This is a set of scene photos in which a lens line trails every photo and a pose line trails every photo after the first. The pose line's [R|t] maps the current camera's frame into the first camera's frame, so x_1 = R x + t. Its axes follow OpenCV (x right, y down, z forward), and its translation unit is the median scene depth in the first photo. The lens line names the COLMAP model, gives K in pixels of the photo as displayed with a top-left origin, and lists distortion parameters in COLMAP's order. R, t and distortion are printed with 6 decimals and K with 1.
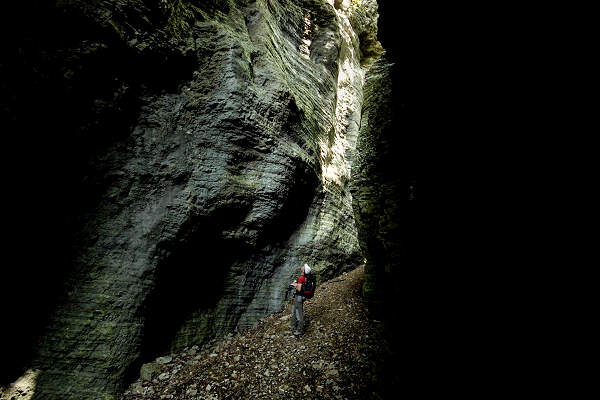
lens RADIAL K [[293.9, 0, 300.0], [0, 293.9, 200.0], [0, 0, 1]] dist [-0.026409, 0.000075]
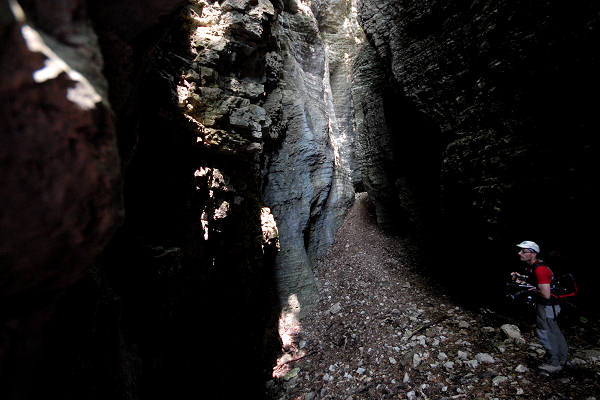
lens RADIAL K [[293.9, 0, 300.0], [0, 293.9, 200.0], [0, 0, 1]] dist [-0.026409, 0.000075]
pose [[0.944059, -0.239812, 0.226369, -0.757041], [0.164001, 0.936940, 0.308622, -0.573569], [-0.286105, -0.254233, 0.923856, -0.677923]]
